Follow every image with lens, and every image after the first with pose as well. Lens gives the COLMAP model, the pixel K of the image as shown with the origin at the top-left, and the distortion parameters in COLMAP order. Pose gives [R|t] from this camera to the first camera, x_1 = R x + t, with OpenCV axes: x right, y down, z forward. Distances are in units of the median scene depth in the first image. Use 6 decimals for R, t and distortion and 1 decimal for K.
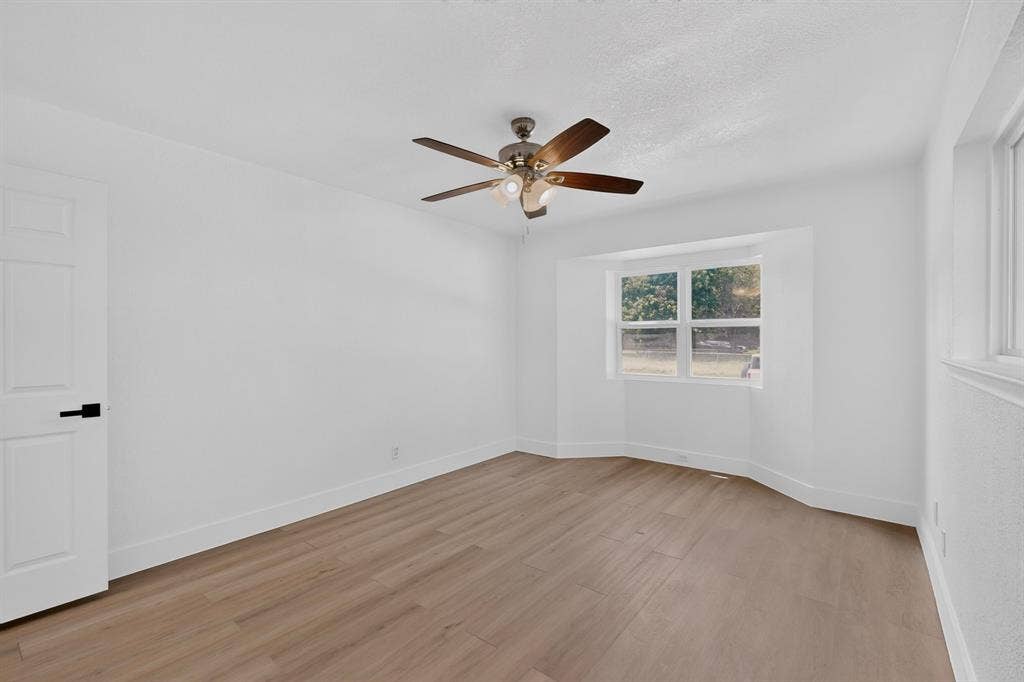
lens RADIAL K [[449.6, 0, 515.8], [0, 449.6, 341.9], [0, 0, 1]] dist [0.000754, 0.000002]
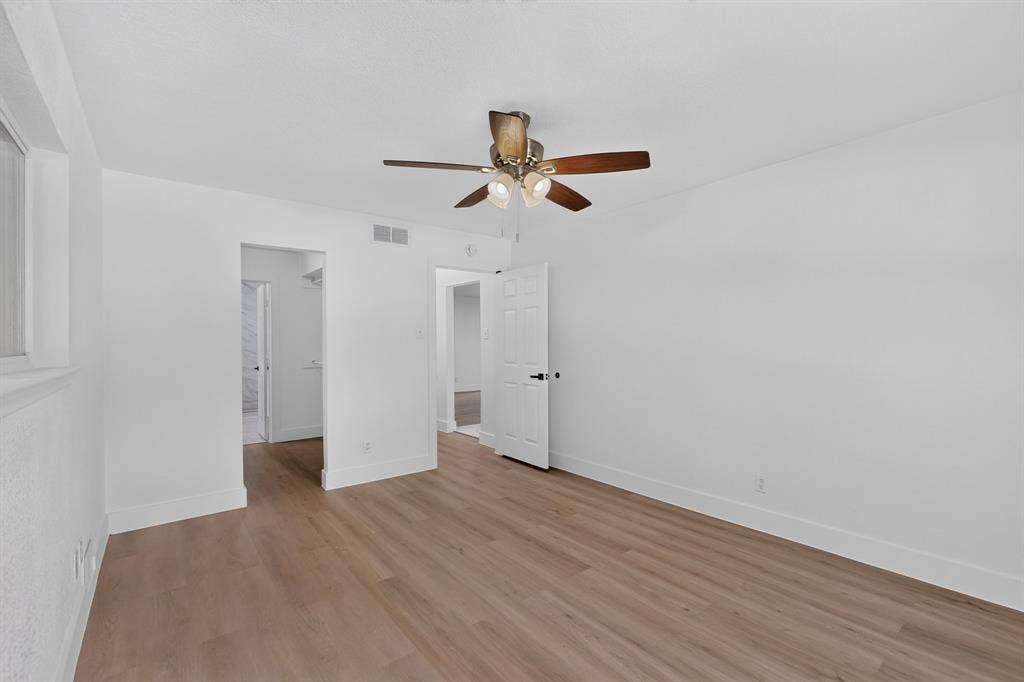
lens RADIAL K [[449.6, 0, 515.8], [0, 449.6, 341.9], [0, 0, 1]] dist [0.000754, 0.000002]
pose [[-0.222733, 0.007959, -0.974847, 0.712322], [0.001303, 0.999968, 0.007866, -0.014871], [0.974879, 0.000482, -0.222736, 0.897535]]
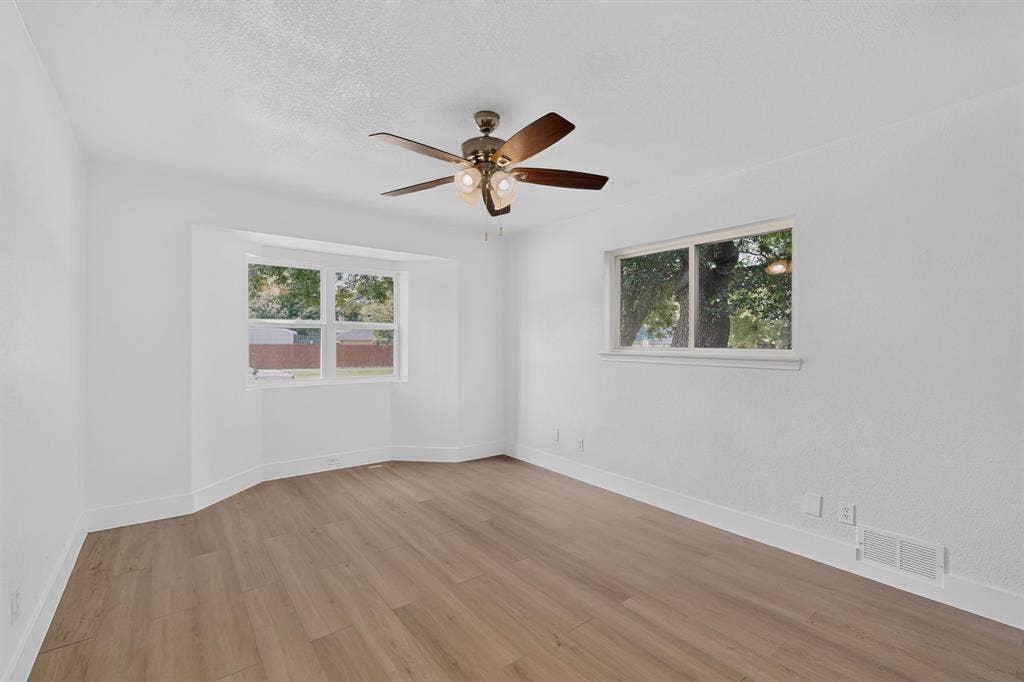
lens RADIAL K [[449.6, 0, 515.8], [0, 449.6, 341.9], [0, 0, 1]] dist [0.000754, 0.000002]
pose [[0.239788, -0.002428, 0.970822, -0.675339], [-0.003370, 0.999989, 0.003333, -0.011117], [-0.970819, -0.004071, 0.239777, 0.520836]]
